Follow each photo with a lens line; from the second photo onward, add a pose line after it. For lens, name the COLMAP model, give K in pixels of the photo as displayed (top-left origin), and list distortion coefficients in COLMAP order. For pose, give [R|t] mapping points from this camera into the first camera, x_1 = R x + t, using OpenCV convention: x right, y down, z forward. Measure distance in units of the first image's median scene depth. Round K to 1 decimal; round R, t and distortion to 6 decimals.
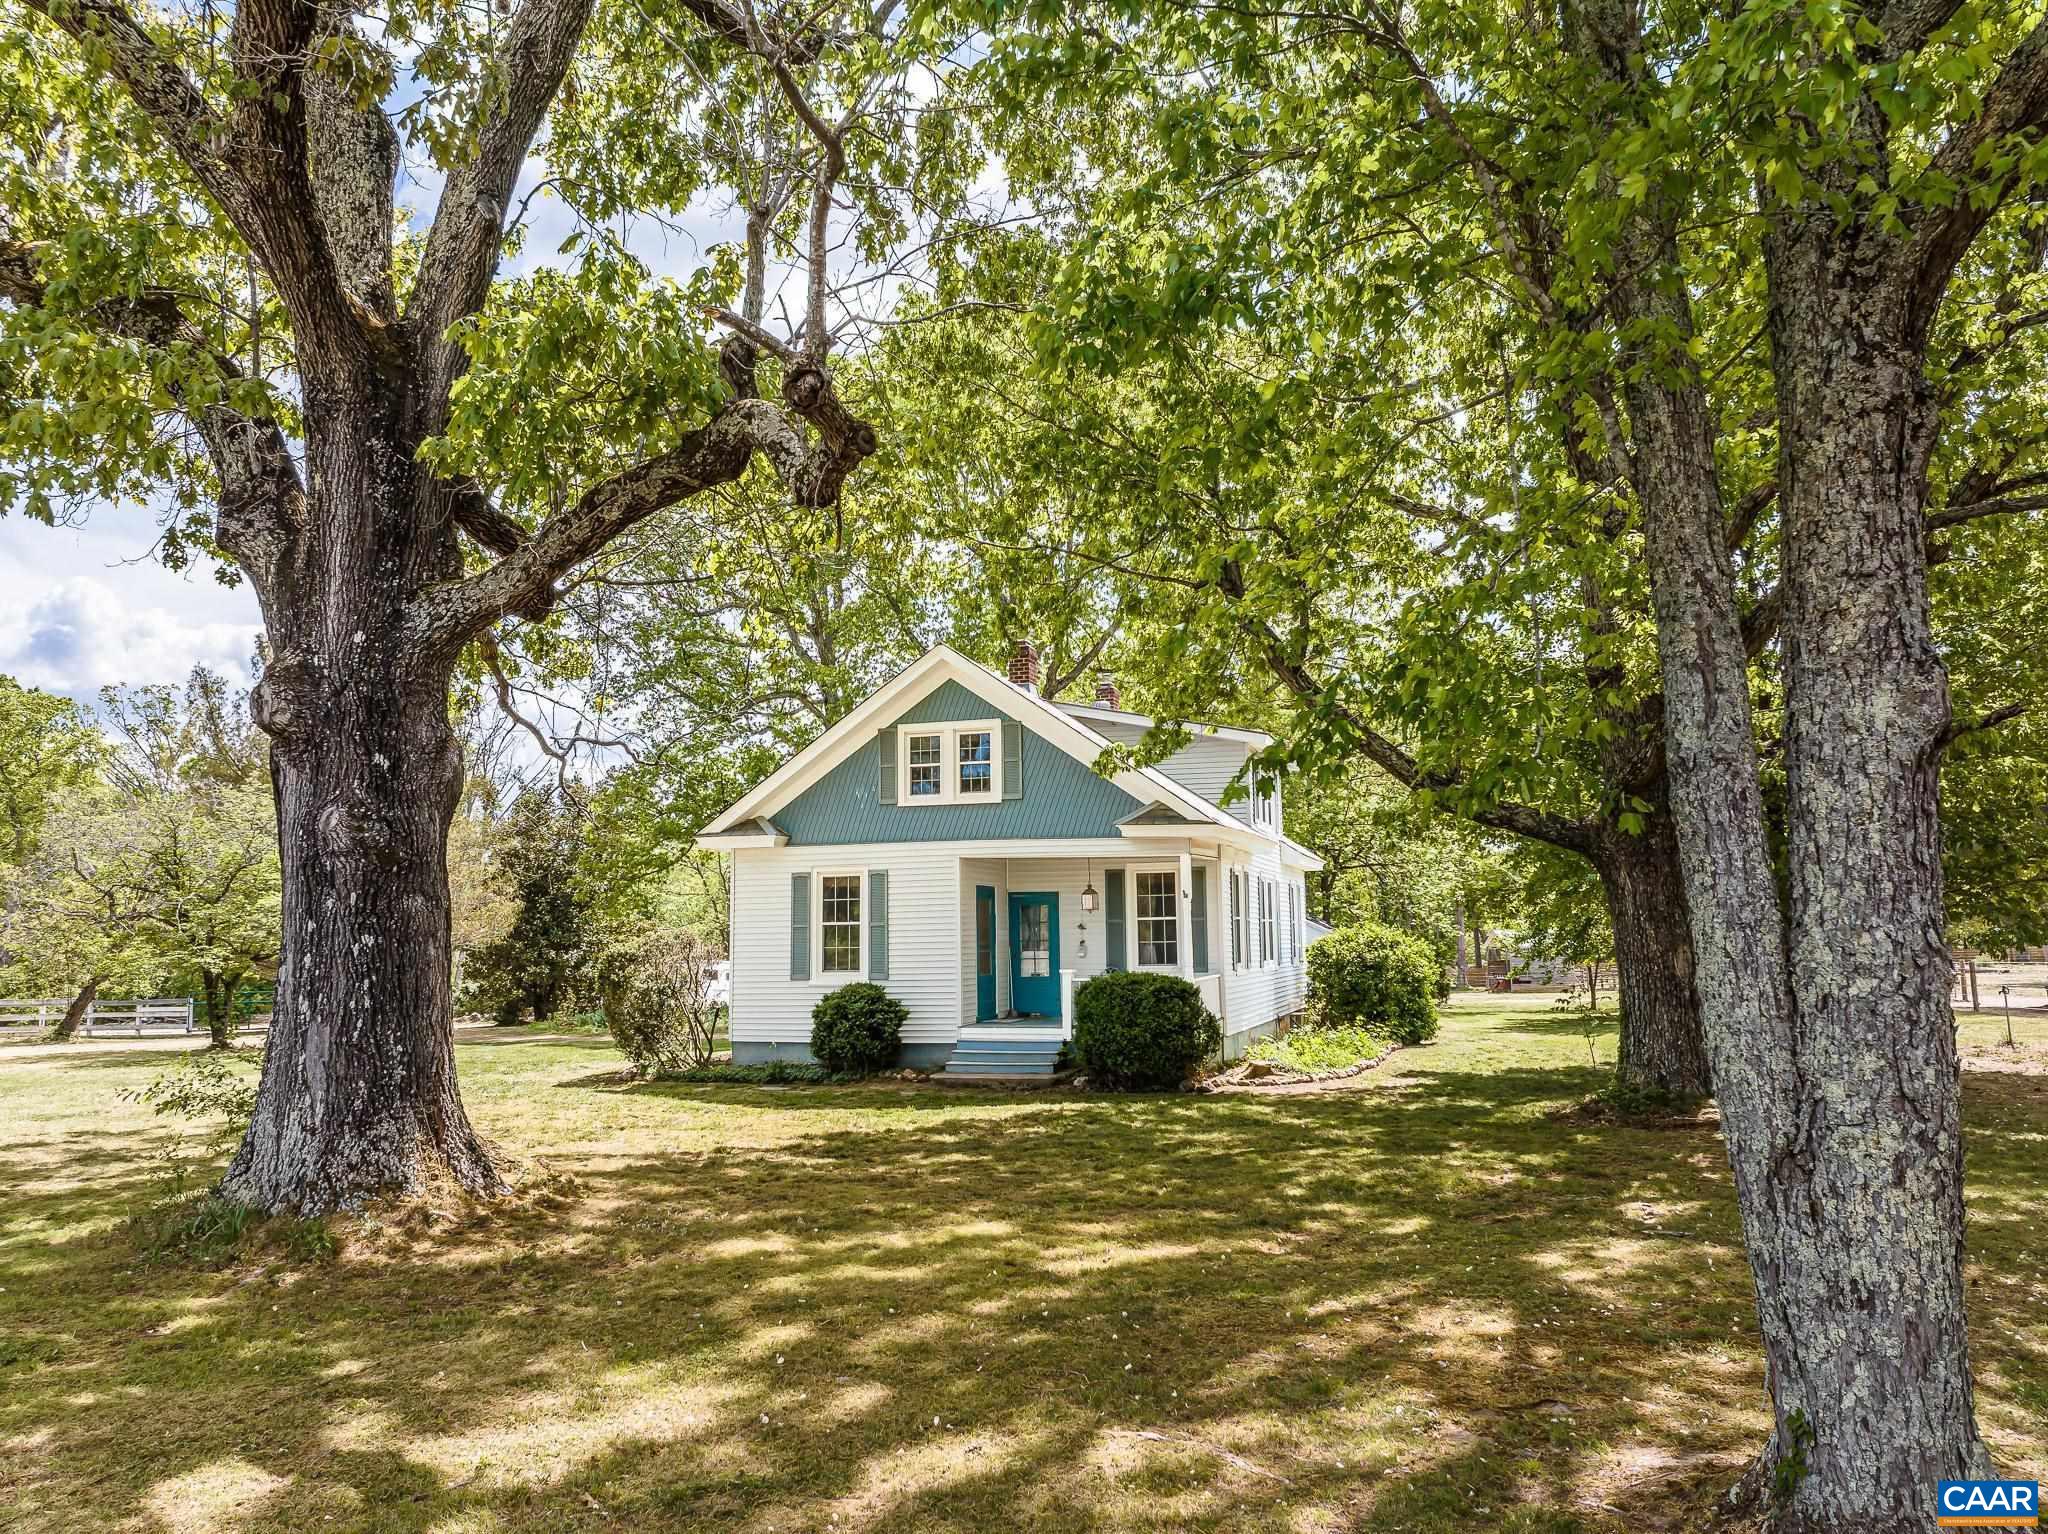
lens RADIAL K [[1417.5, 0, 1024.0], [0, 1417.5, 767.0], [0, 0, 1]] dist [-0.061103, 0.042316]
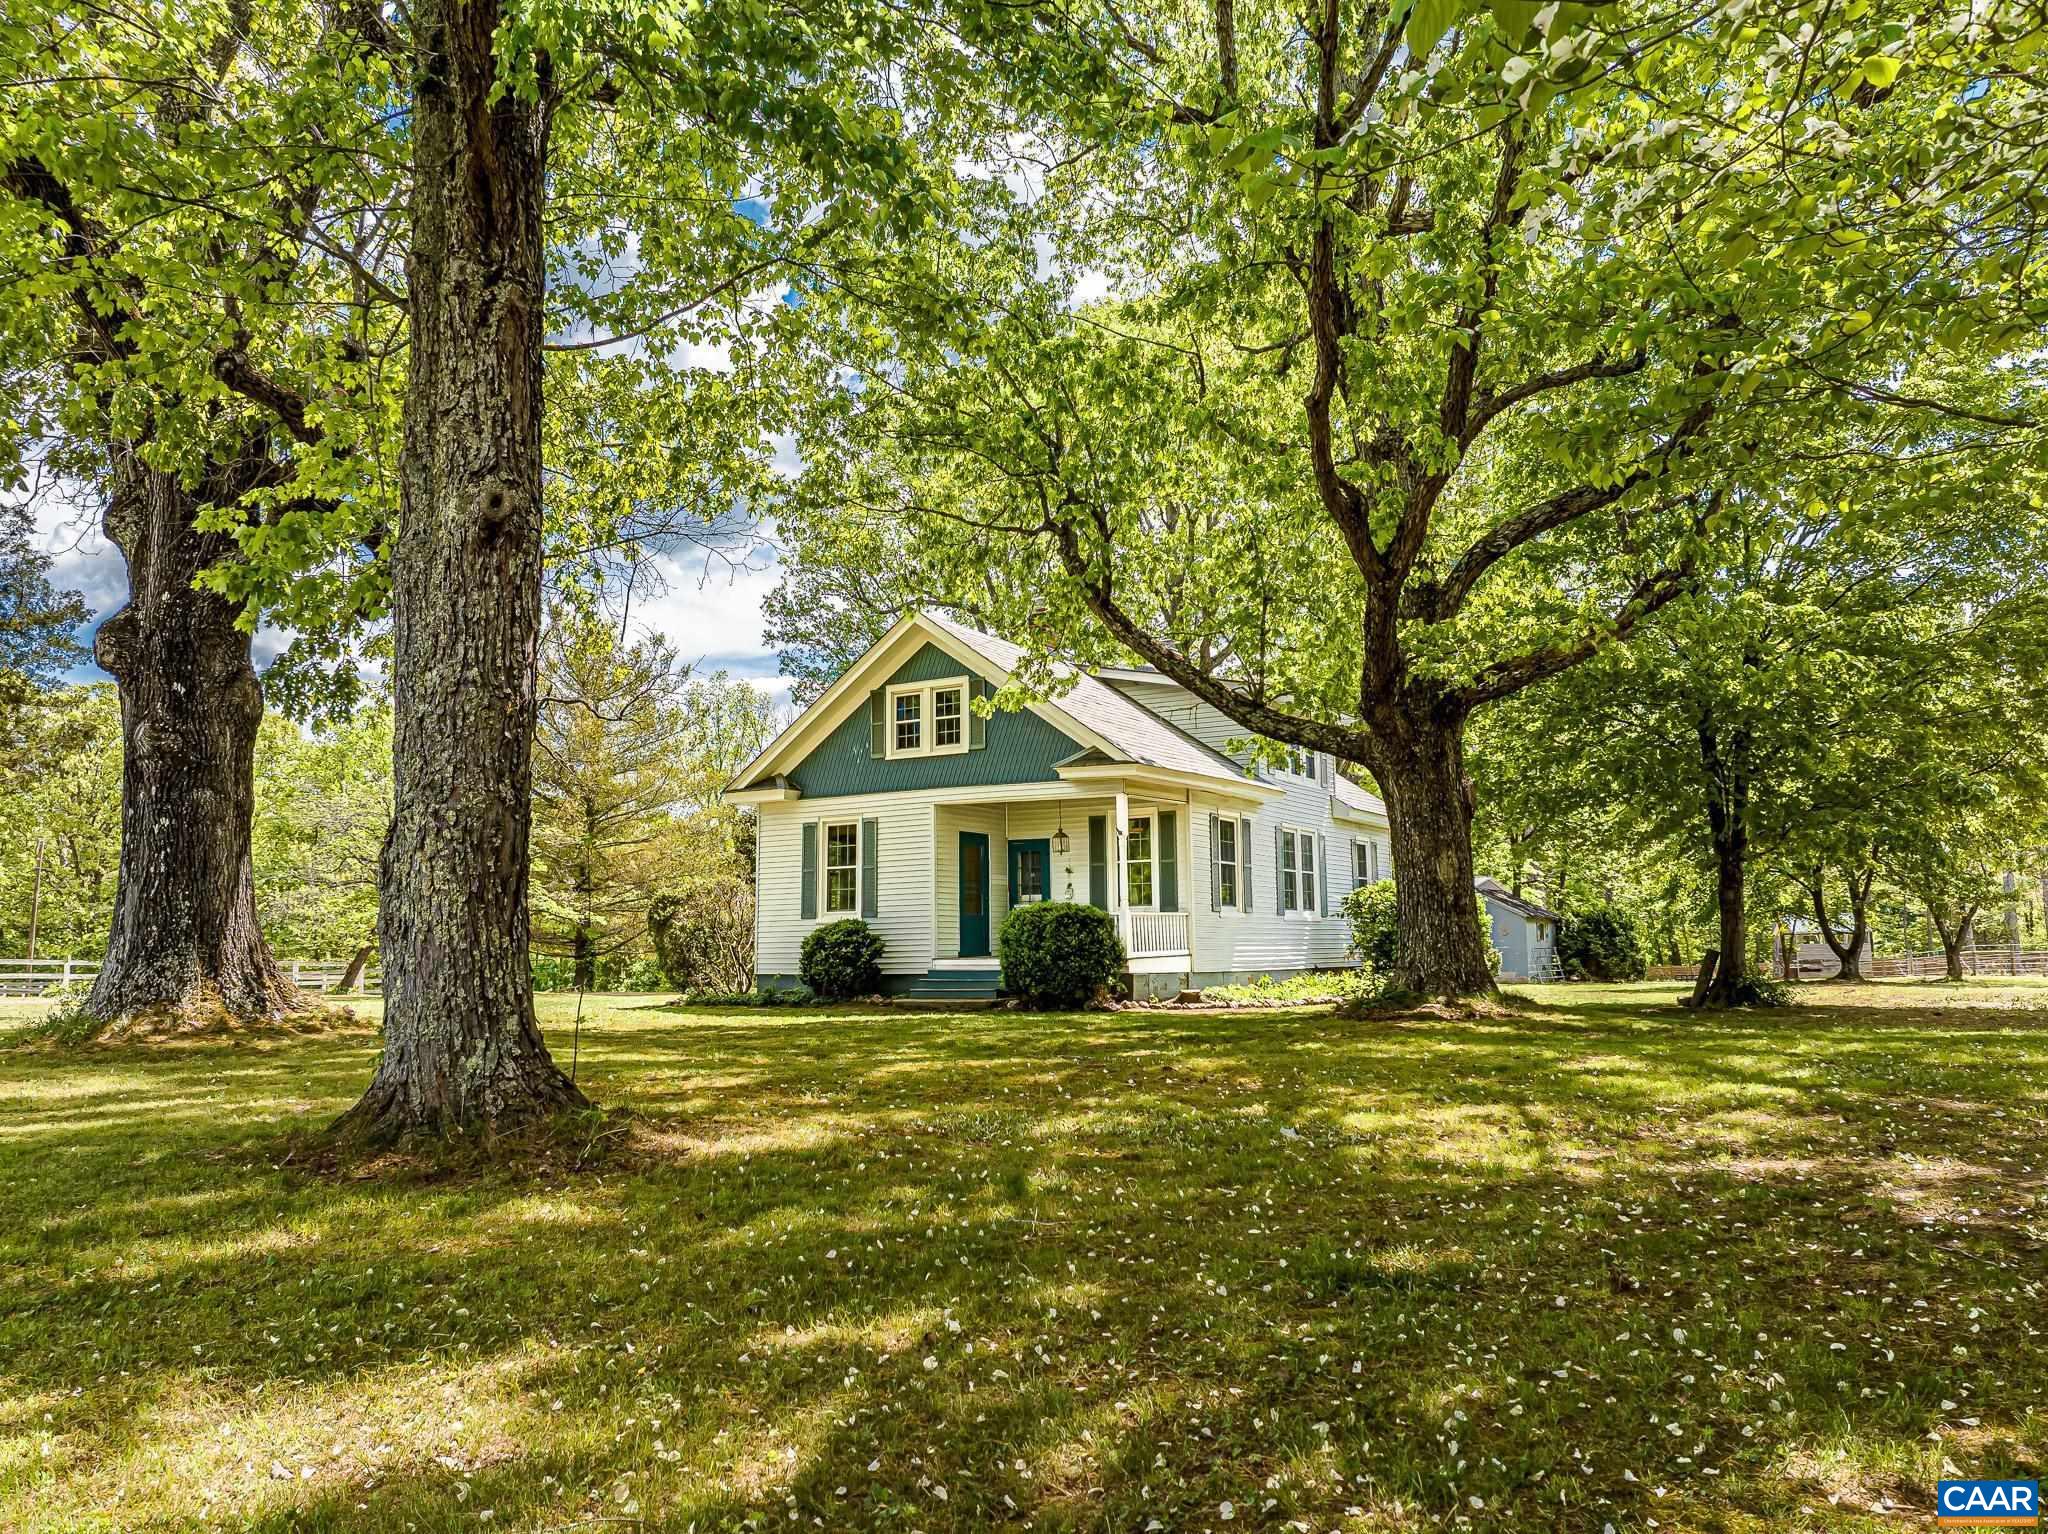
lens RADIAL K [[1417.5, 0, 1024.0], [0, 1417.5, 767.0], [0, 0, 1]] dist [-0.061103, 0.042316]
pose [[0.968322, -0.026075, -0.248339, 0.288130], [0.024671, 0.999657, -0.008762, 0.045628], [0.248483, 0.002358, 0.968633, -0.035246]]
